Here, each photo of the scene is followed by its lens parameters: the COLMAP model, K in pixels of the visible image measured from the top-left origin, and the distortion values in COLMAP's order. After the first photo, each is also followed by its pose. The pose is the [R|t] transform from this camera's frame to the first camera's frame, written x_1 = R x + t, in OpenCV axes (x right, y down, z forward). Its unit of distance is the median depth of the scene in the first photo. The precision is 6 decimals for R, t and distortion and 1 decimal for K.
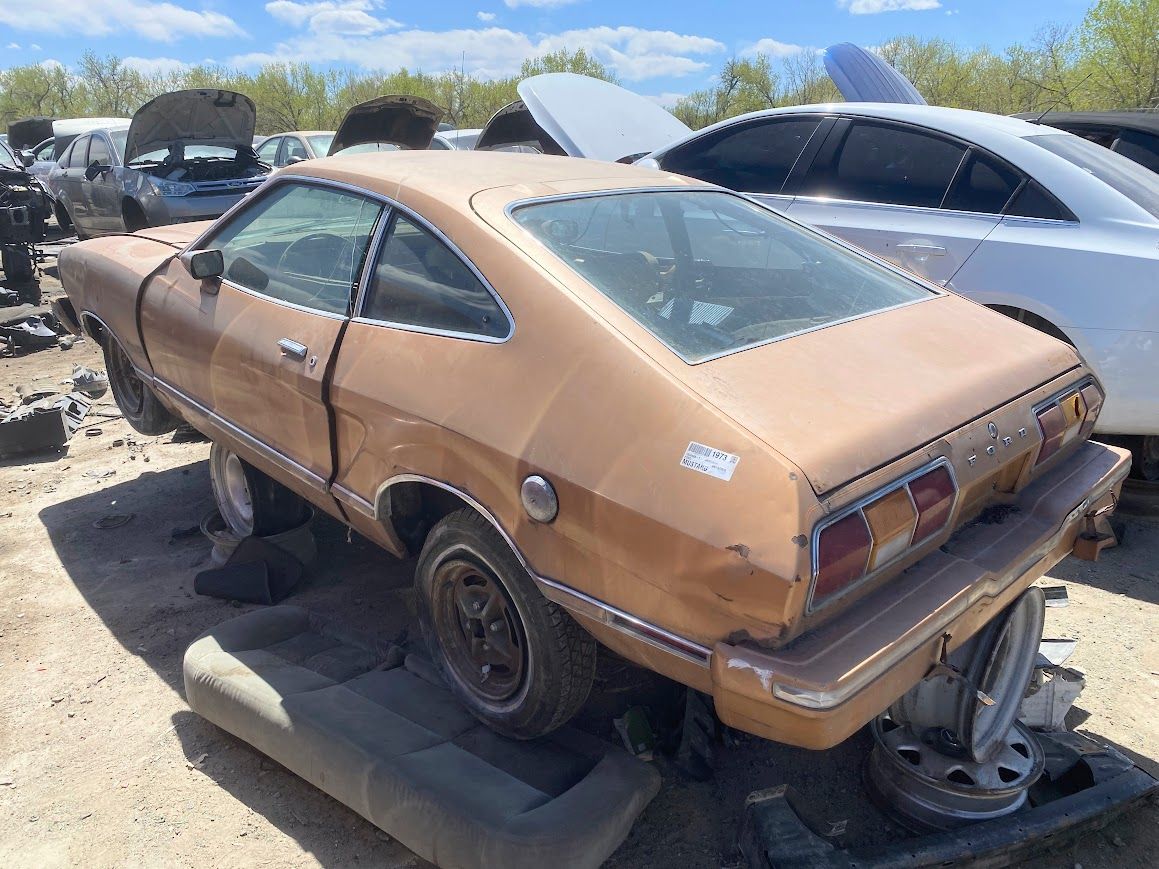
lens RADIAL K [[889.7, 0, 585.5], [0, 889.7, 433.7], [0, 0, 1]] dist [0.014550, -0.008278]
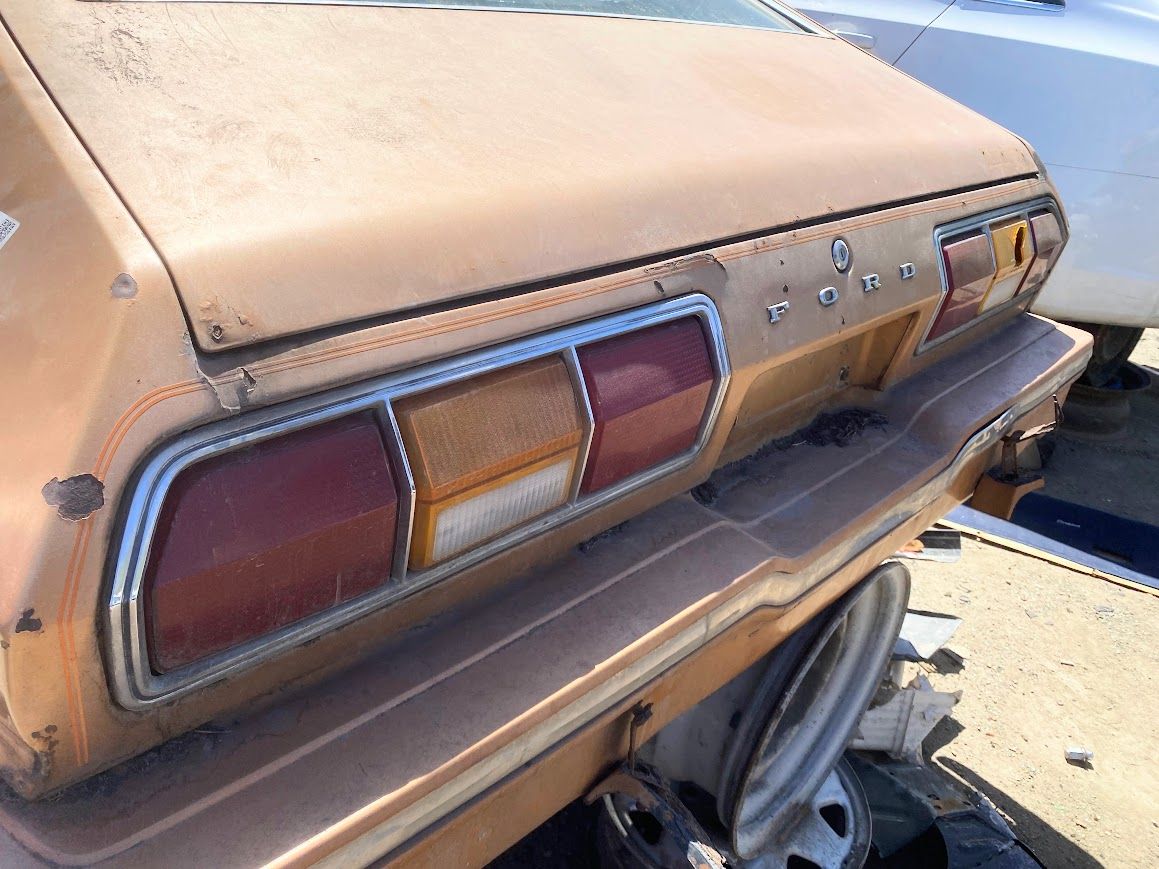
lens RADIAL K [[889.7, 0, 577.5], [0, 889.7, 433.3], [0, 0, 1]] dist [0.014550, -0.008278]
pose [[0.995205, 0.075952, 0.061632, 0.264852], [-0.084487, 0.985013, 0.150370, 0.026893], [-0.049287, -0.154856, 0.986707, 0.470639]]
